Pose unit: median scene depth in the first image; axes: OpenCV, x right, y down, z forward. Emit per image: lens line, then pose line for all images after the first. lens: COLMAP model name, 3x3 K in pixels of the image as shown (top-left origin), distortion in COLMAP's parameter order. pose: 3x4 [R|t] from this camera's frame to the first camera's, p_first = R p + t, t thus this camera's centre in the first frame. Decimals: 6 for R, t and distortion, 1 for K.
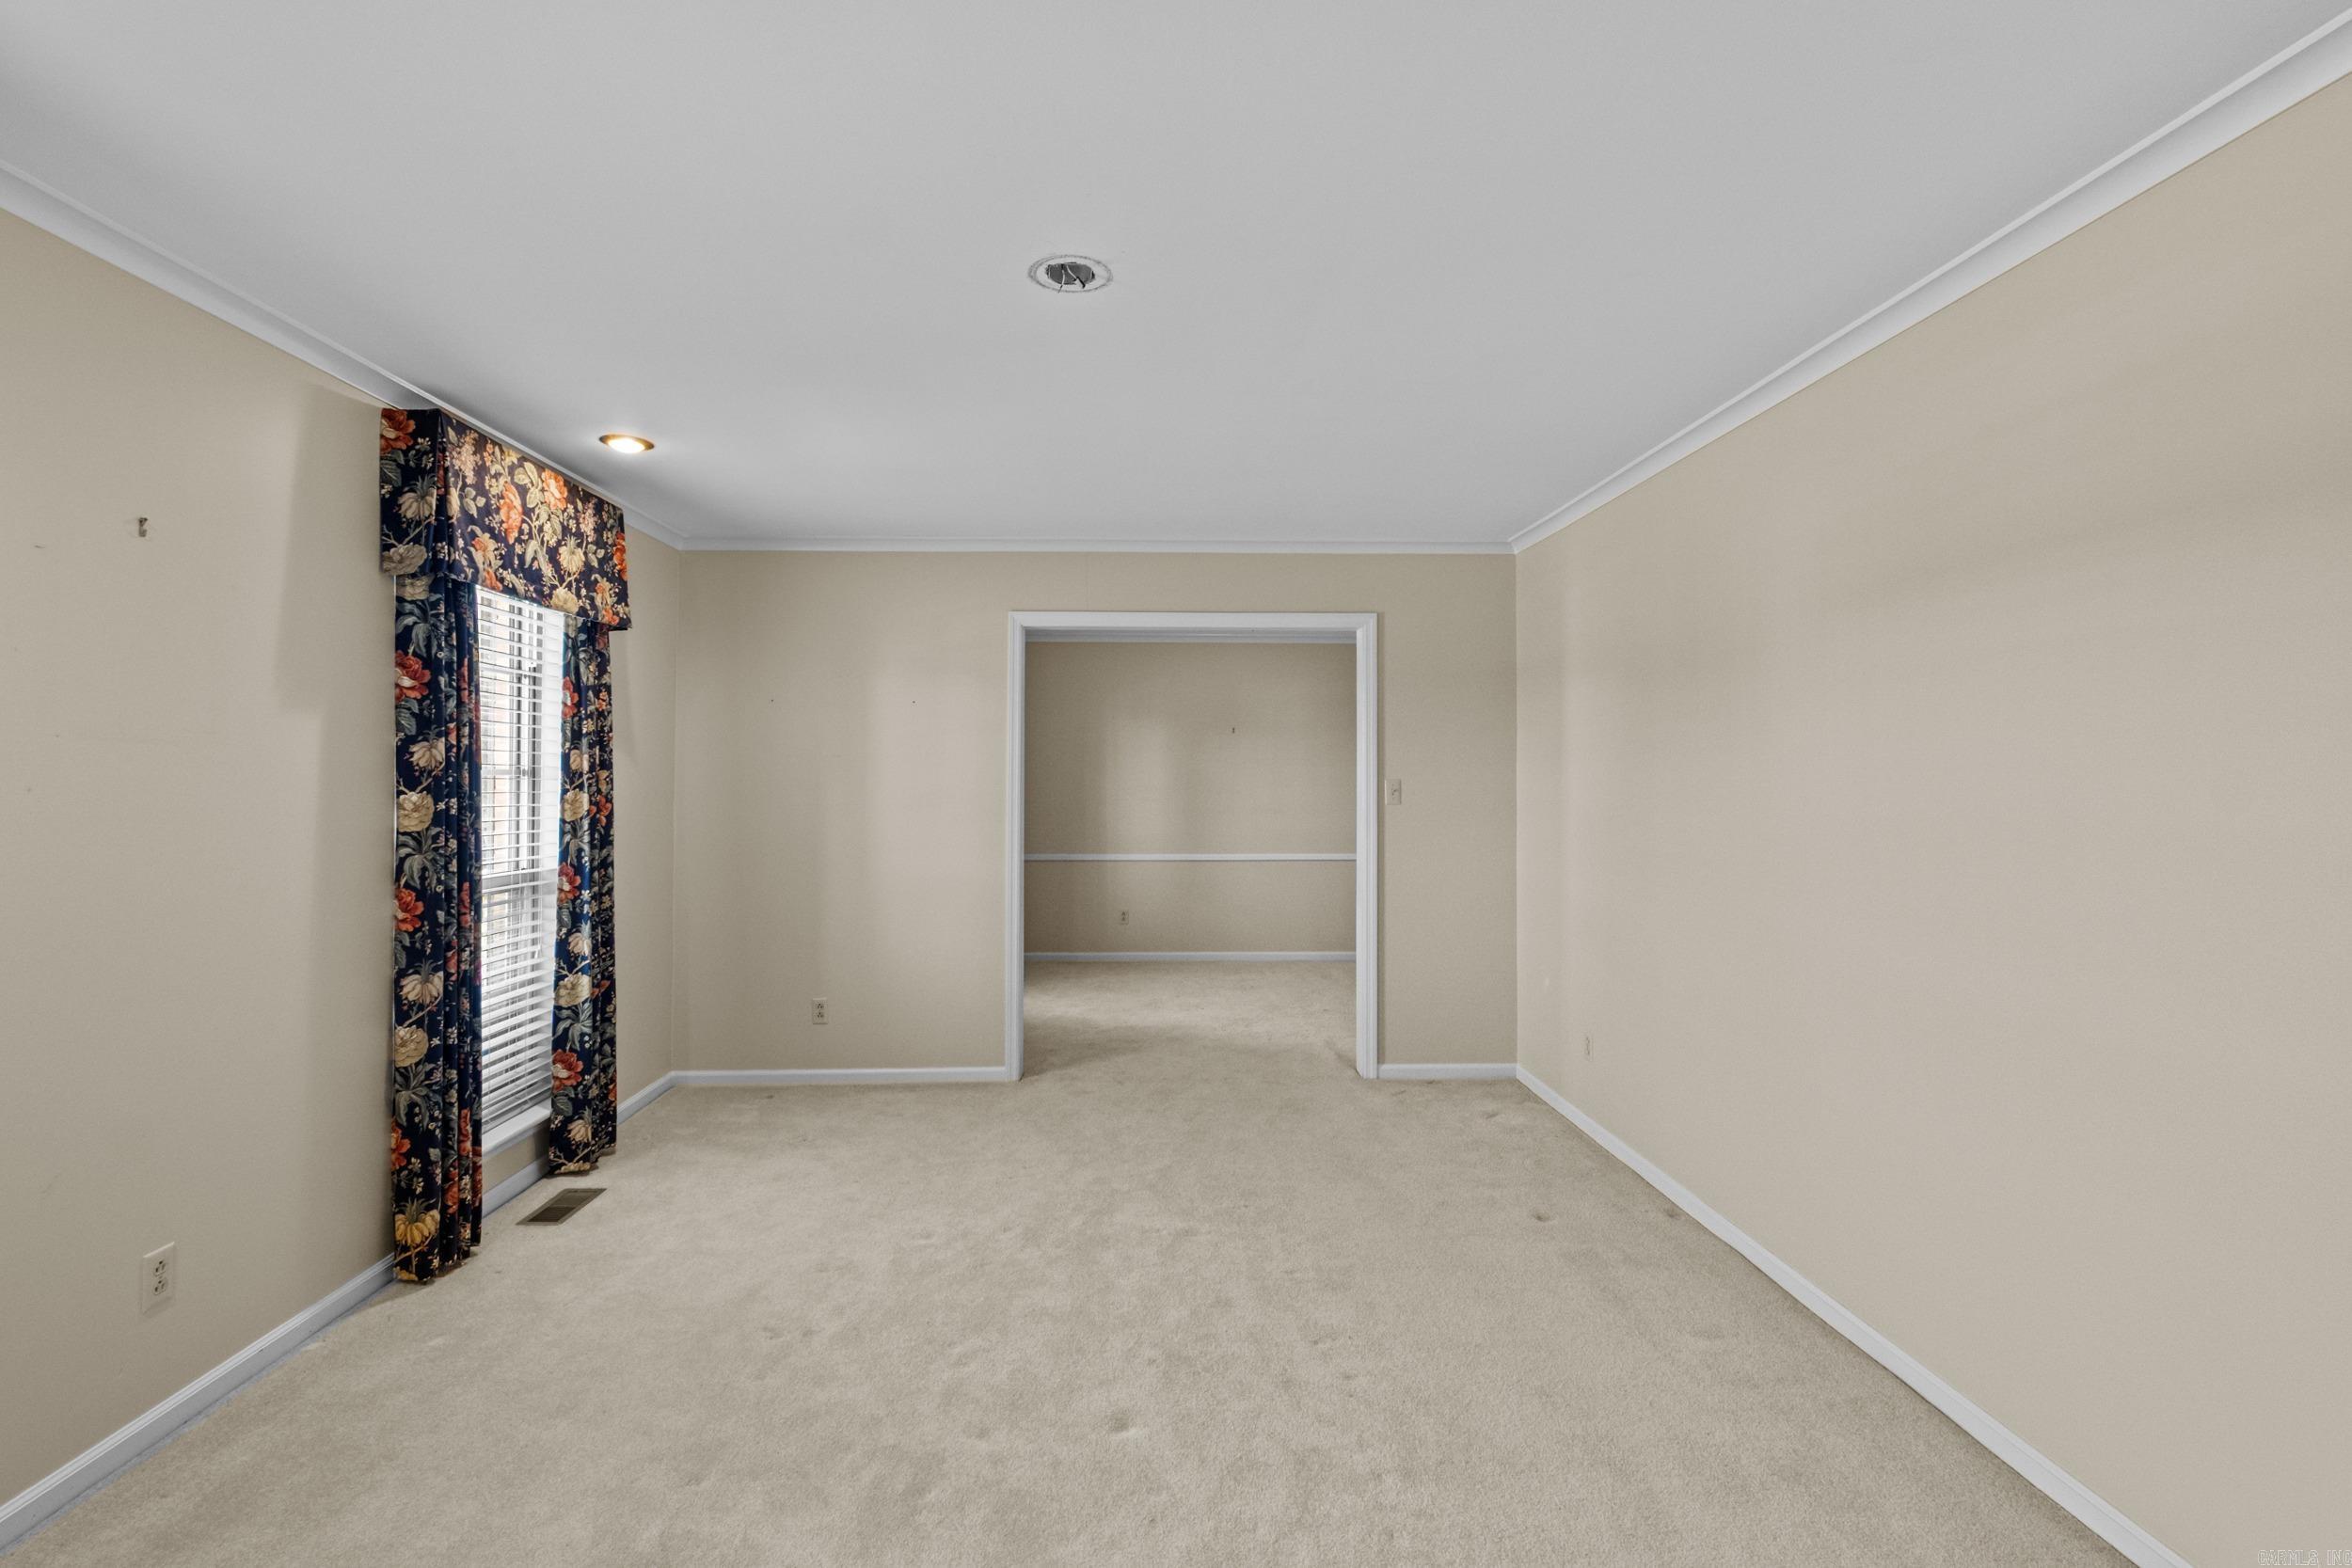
lens RADIAL K [[1079.9, 0, 1150.7], [0, 1079.9, 750.2], [0, 0, 1]] dist [0.003850, 0.002549]
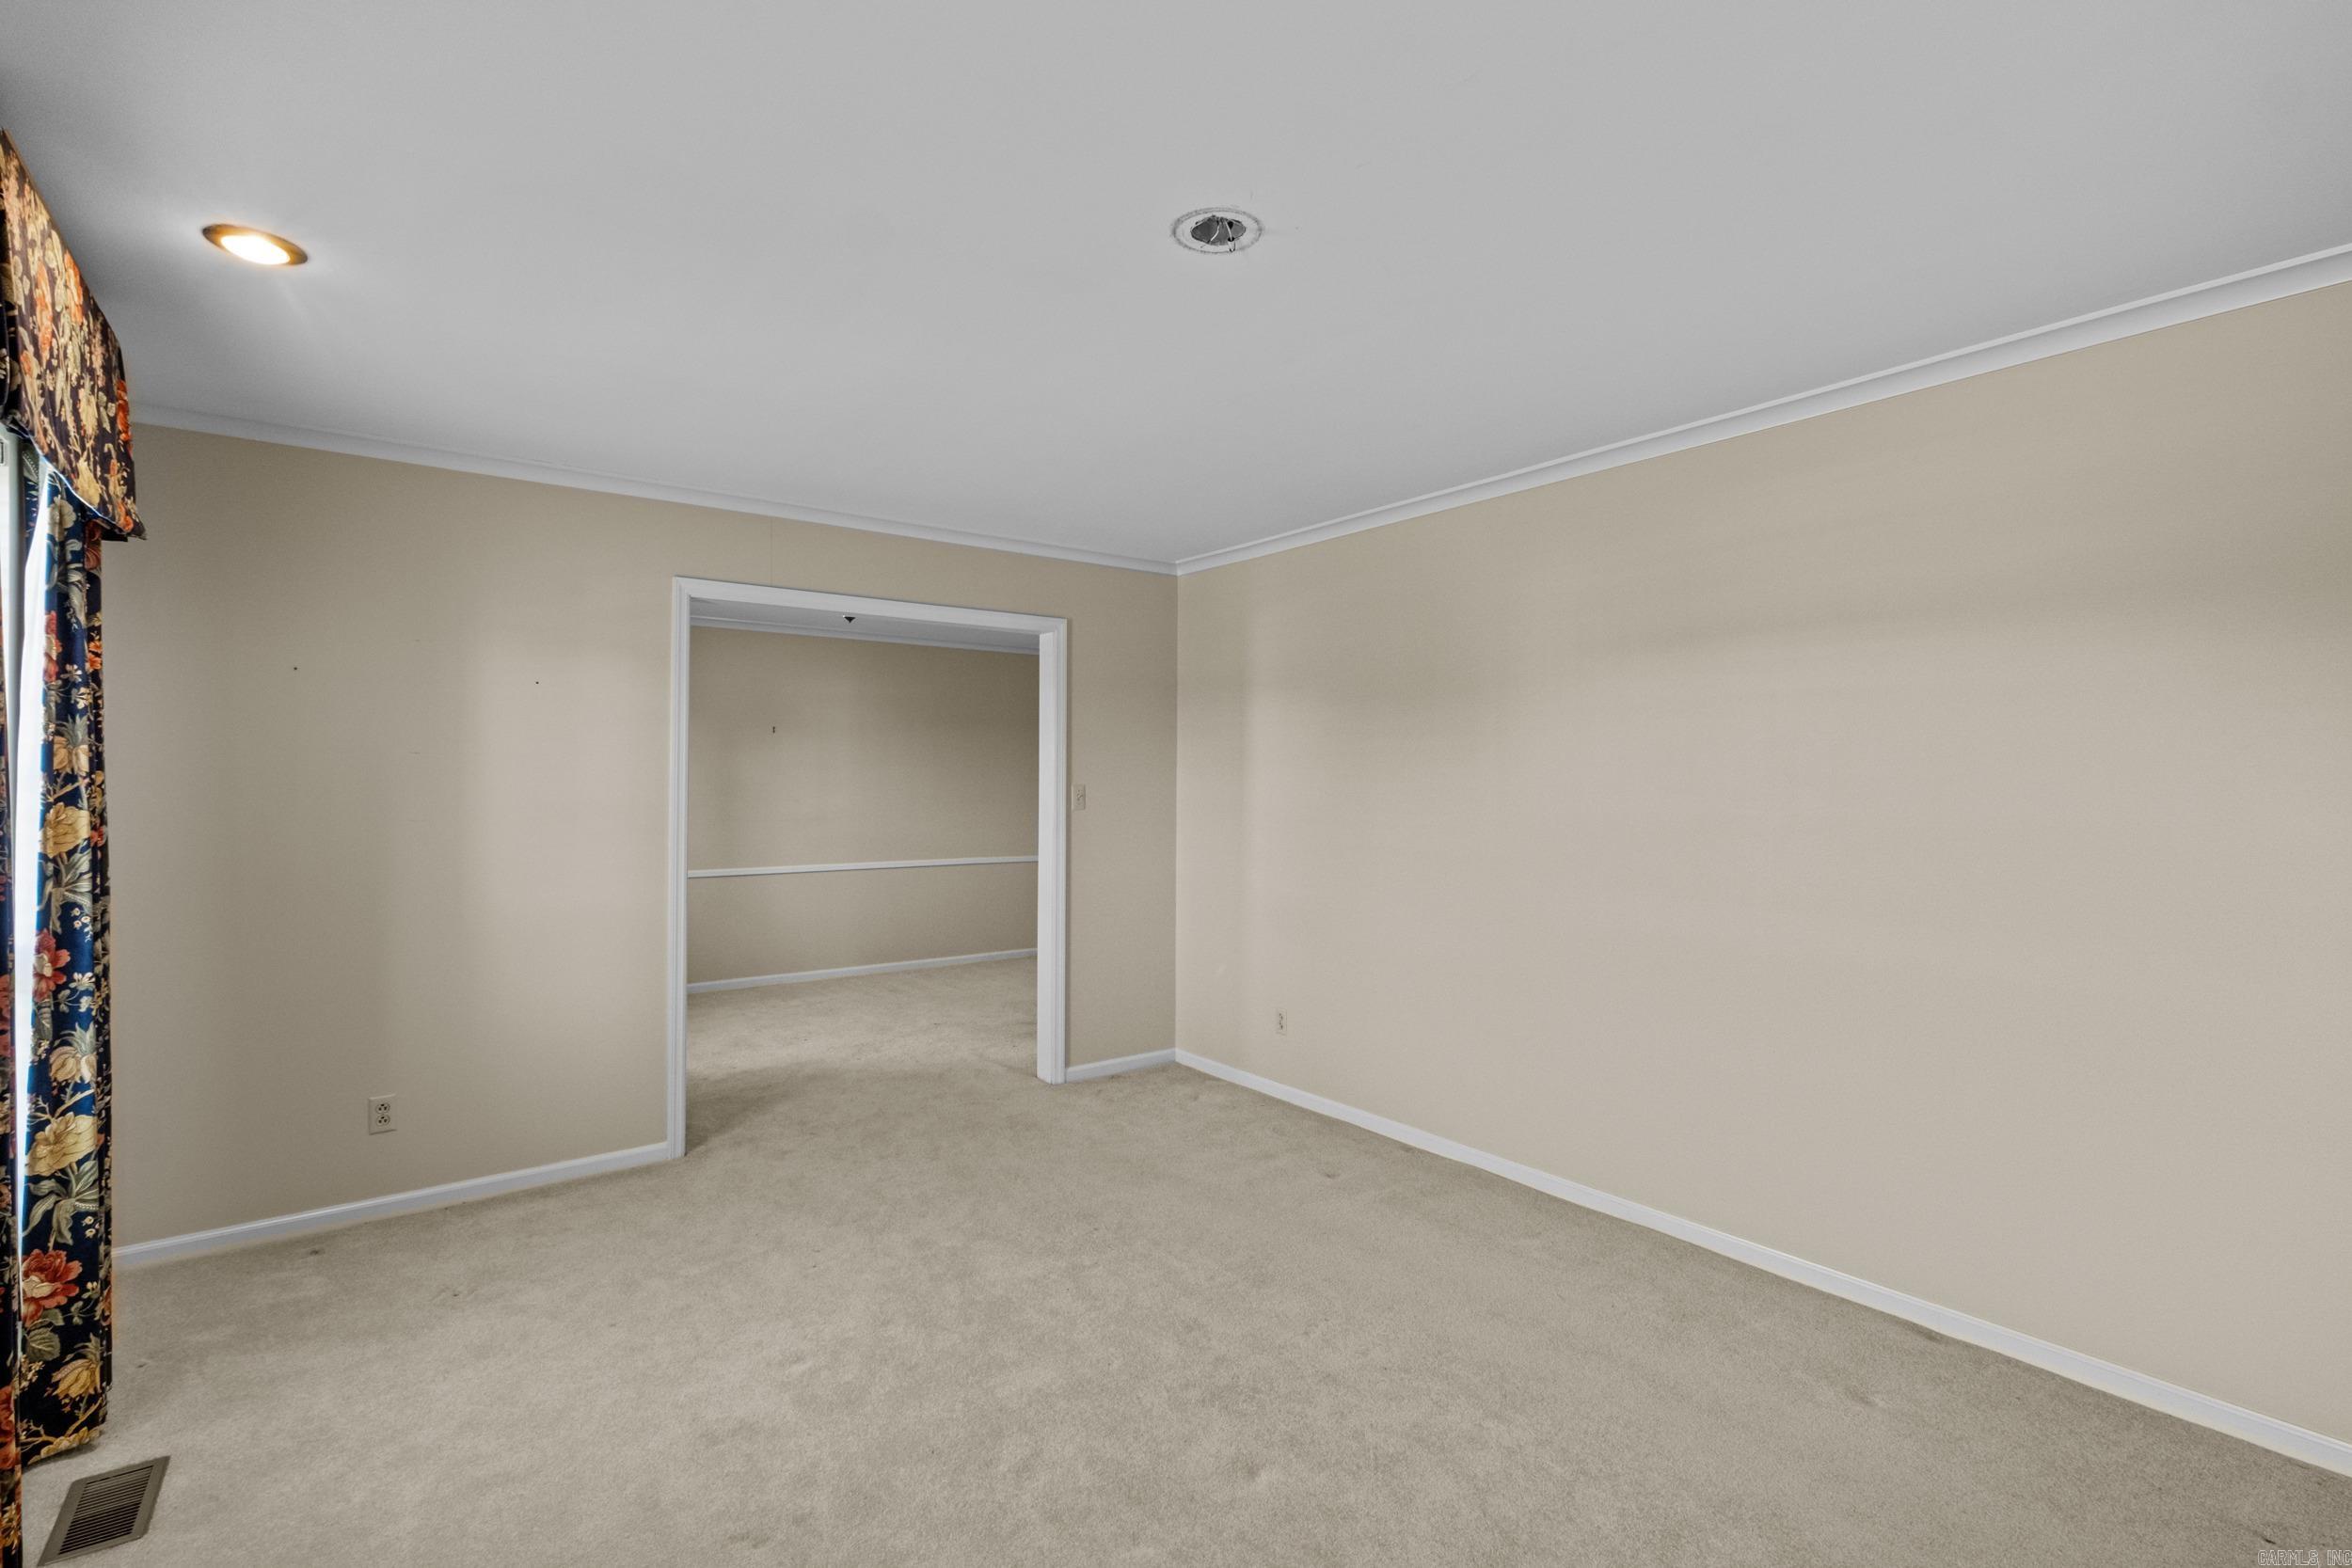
lens RADIAL K [[1079.9, 0, 1134.0], [0, 1079.9, 767.6], [0, 0, 1]] dist [0.003850, 0.002549]
pose [[0.816494, 0.008993, 0.577284, -0.398512], [-0.016092, 0.999845, 0.007185, 0.003023], [-0.577129, -0.015156, 0.816512, 0.180791]]
